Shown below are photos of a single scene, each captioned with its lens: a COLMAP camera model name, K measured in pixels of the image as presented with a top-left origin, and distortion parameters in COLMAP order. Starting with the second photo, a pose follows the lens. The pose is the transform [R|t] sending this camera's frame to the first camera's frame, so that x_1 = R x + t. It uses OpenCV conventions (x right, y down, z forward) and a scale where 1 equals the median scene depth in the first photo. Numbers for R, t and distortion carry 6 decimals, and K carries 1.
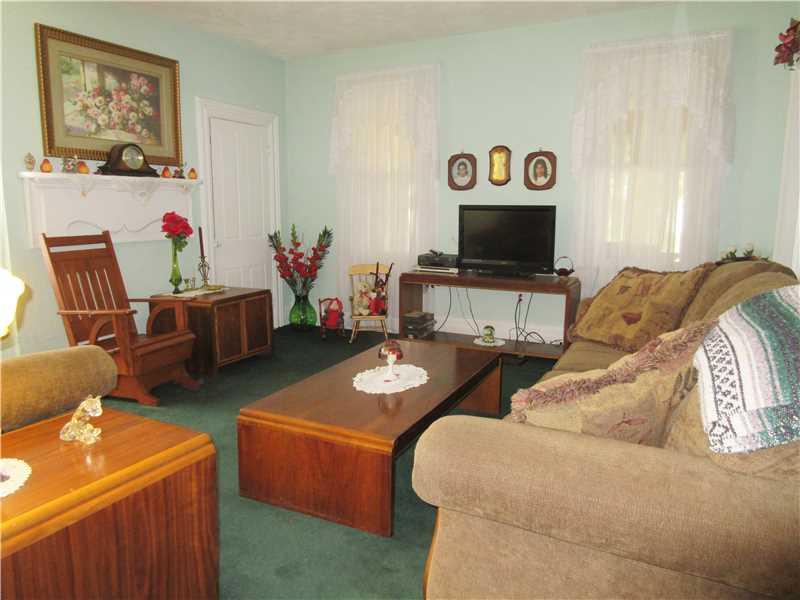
lens RADIAL K [[600.5, 0, 400.0], [0, 600.5, 300.0], [0, 0, 1]] dist [0.003448, -0.003143]
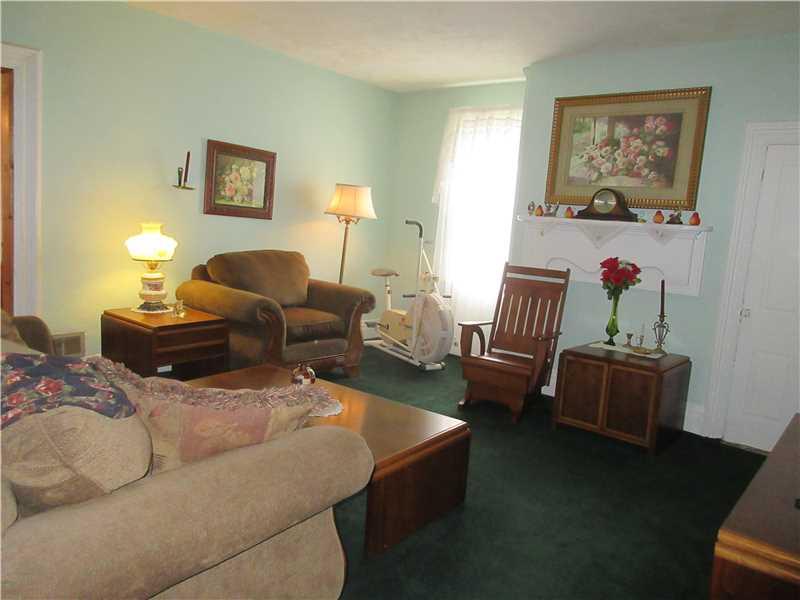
lens RADIAL K [[600.5, 0, 400.0], [0, 600.5, 300.0], [0, 0, 1]] dist [0.003448, -0.003143]
pose [[-0.212555, 0.103695, -0.971631, 0.619631], [-0.234333, 0.959928, 0.153709, -0.150552], [0.948635, 0.260357, -0.179739, 0.885169]]
